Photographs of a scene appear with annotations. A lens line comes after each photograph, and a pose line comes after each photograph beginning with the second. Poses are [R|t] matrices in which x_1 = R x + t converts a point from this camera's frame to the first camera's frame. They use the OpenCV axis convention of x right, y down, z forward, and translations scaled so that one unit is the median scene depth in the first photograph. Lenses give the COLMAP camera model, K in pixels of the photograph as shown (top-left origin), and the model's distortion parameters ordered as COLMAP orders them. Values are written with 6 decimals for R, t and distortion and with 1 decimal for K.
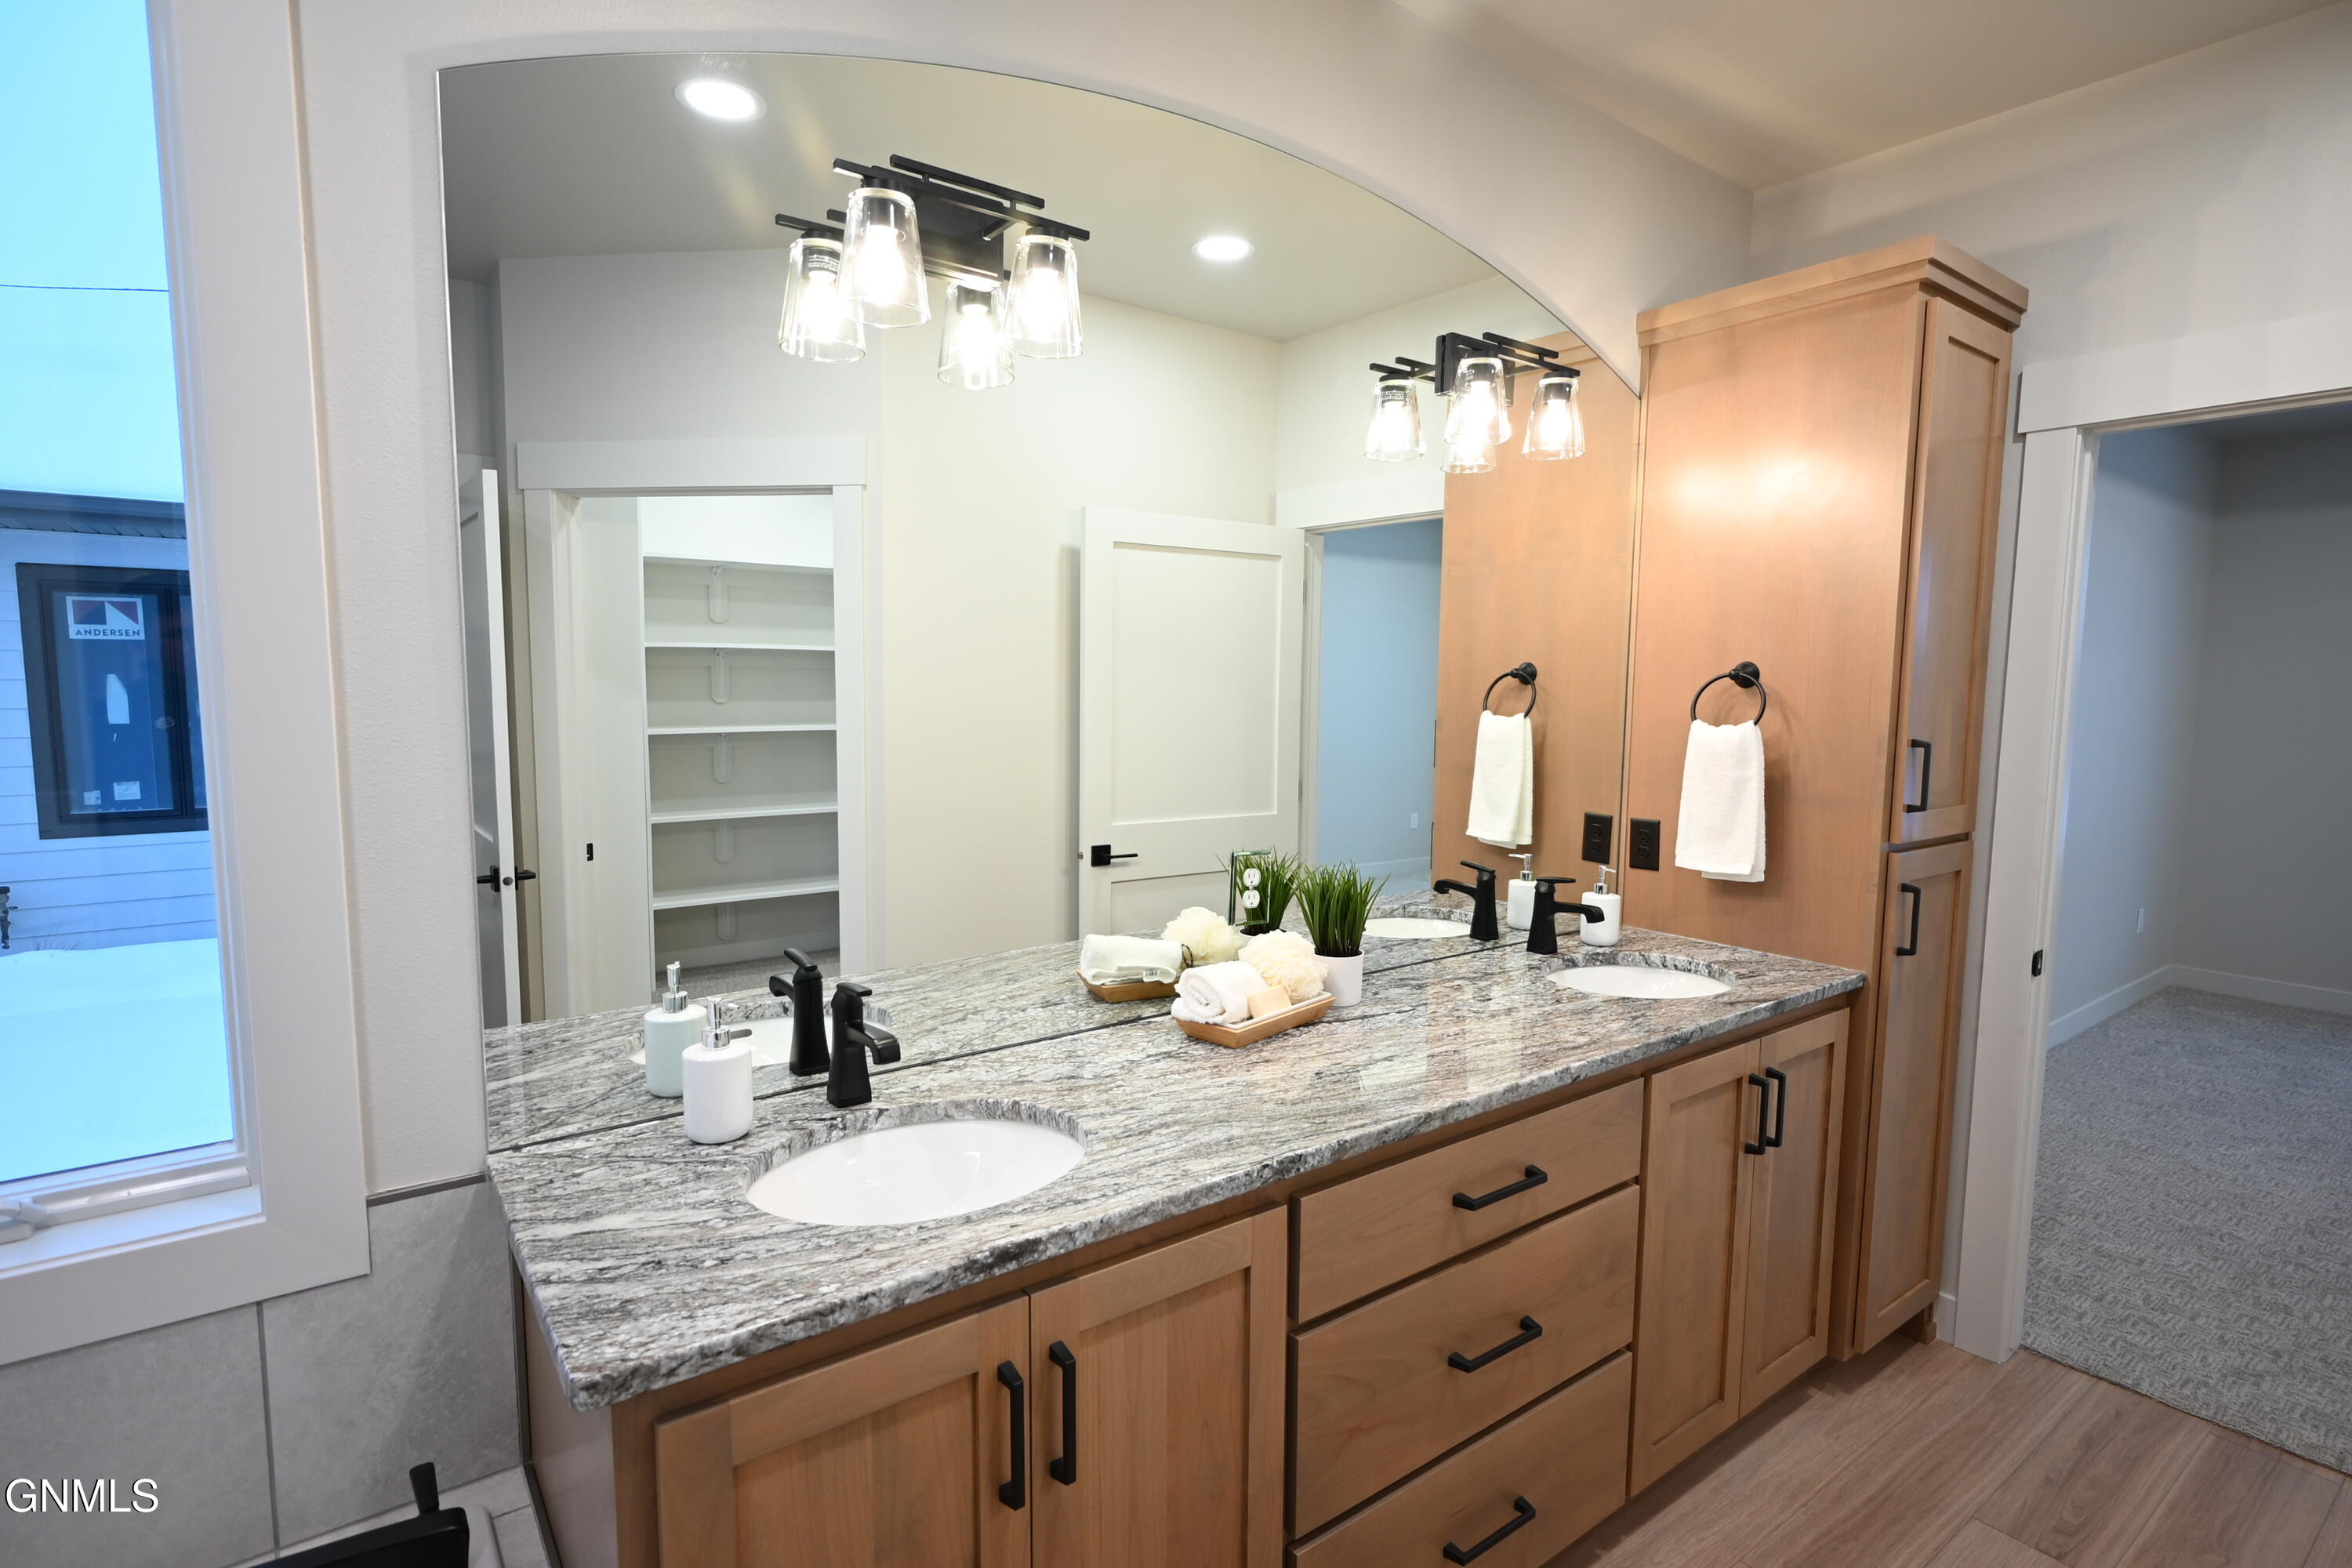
lens RADIAL K [[1156.5, 0, 1188.6], [0, 1156.5, 781.1], [0, 0, 1]] dist [-0.006799, 0.002161]
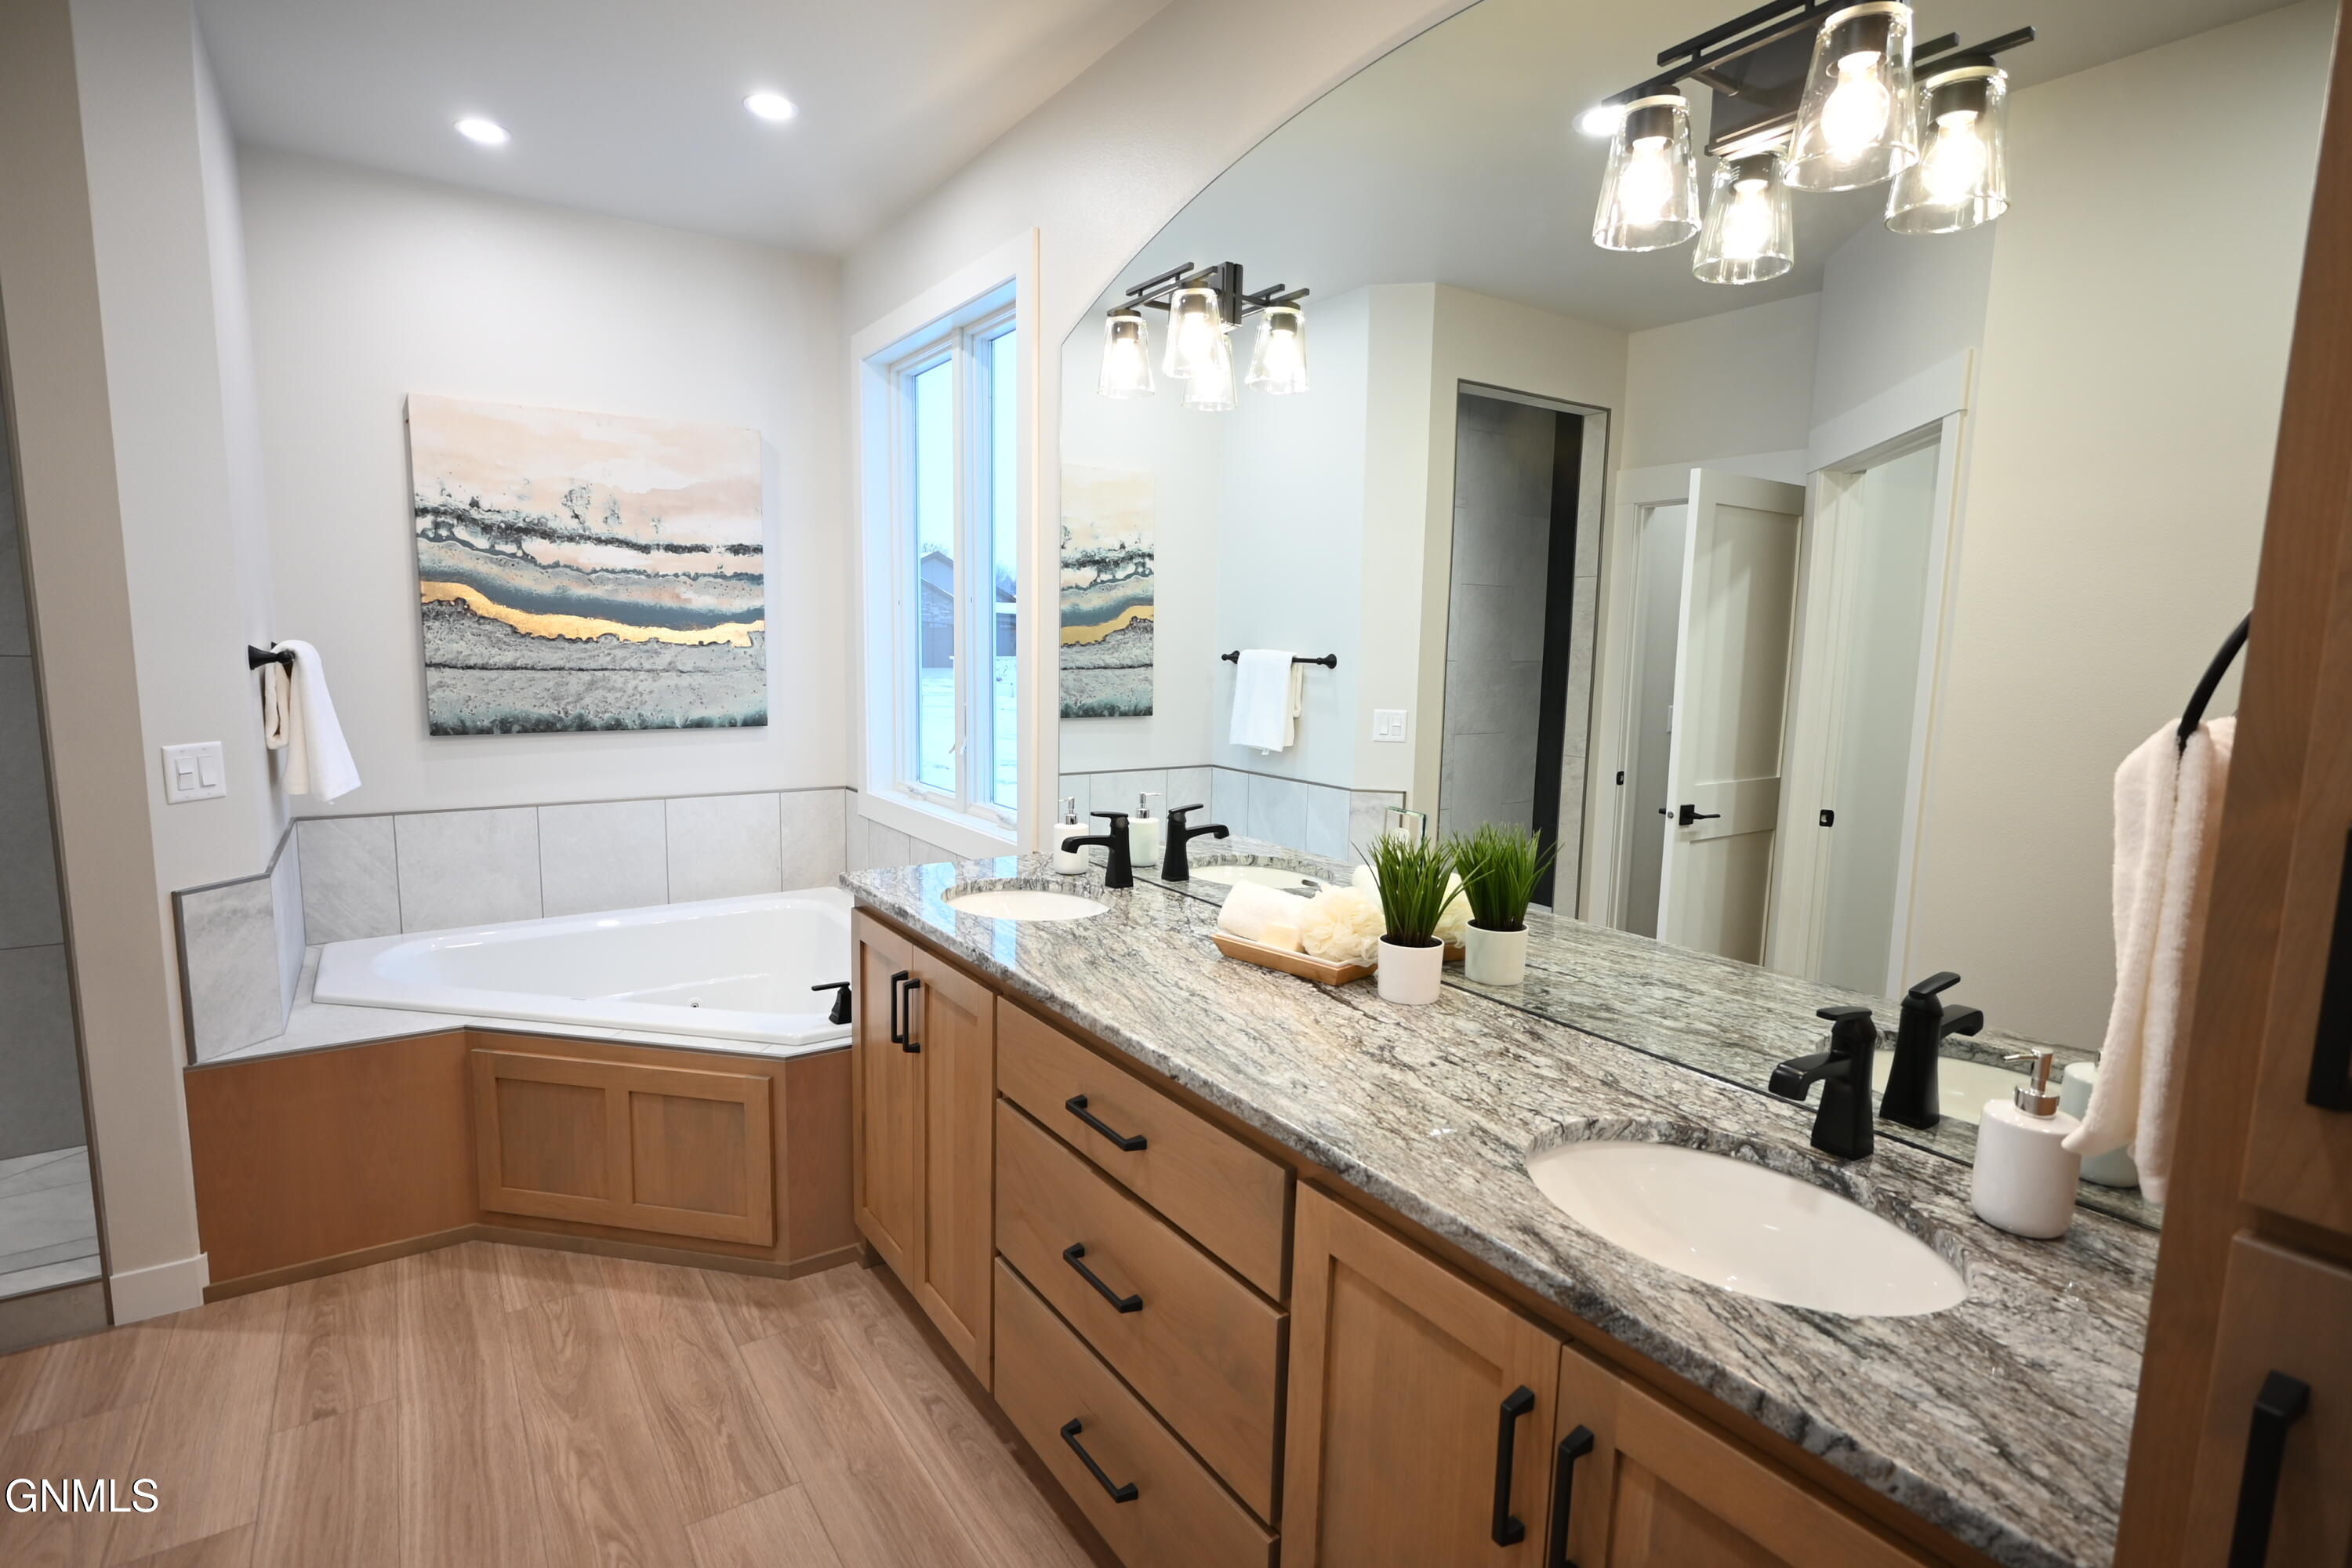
lens RADIAL K [[1156.5, 0, 1180.9], [0, 1156.5, 786.2], [0, 0, 1]] dist [-0.006799, 0.002161]
pose [[-0.034618, 0.119998, -0.992170, 1.395074], [-0.116324, 0.985534, 0.123254, -0.073449], [0.992608, 0.119680, -0.020158, 1.198599]]
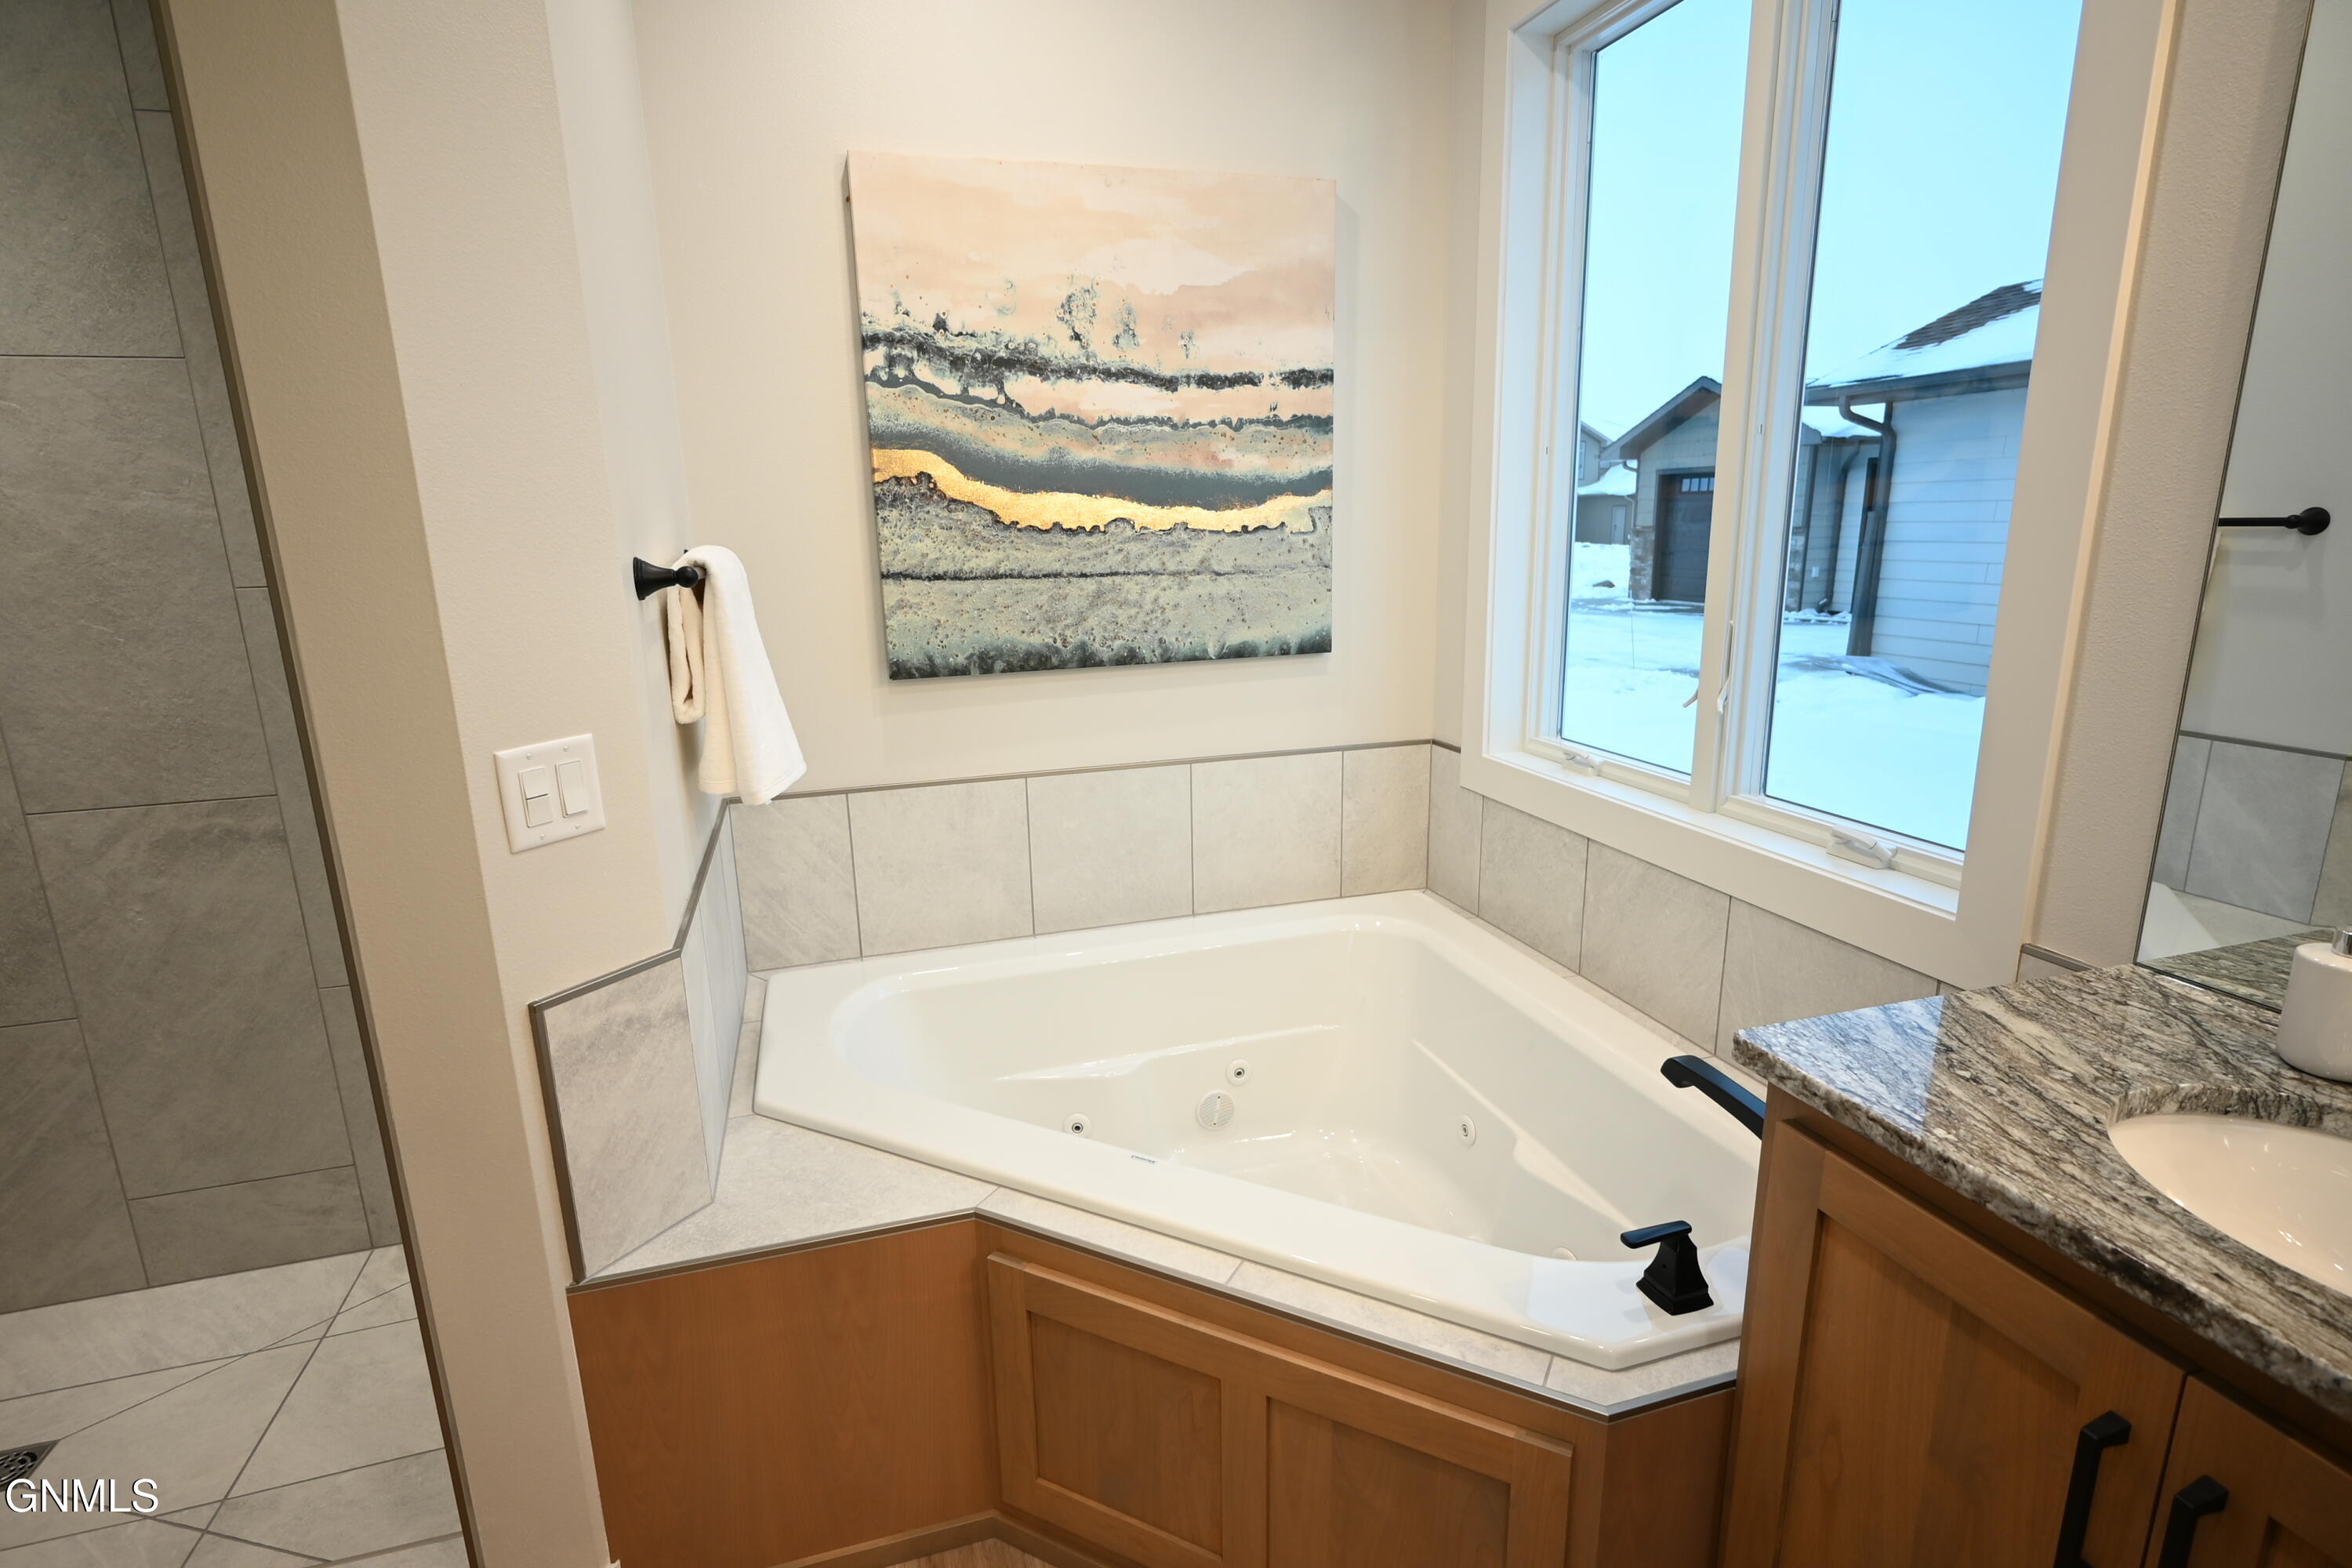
lens RADIAL K [[1156.5, 0, 1180.6], [0, 1156.5, 785.4], [0, 0, 1]] dist [-0.006799, 0.002161]
pose [[-0.329820, 0.214749, -0.919294, 0.520725], [-0.072460, 0.965152, 0.251458, -0.003303], [0.941259, 0.149548, -0.302766, 0.539859]]
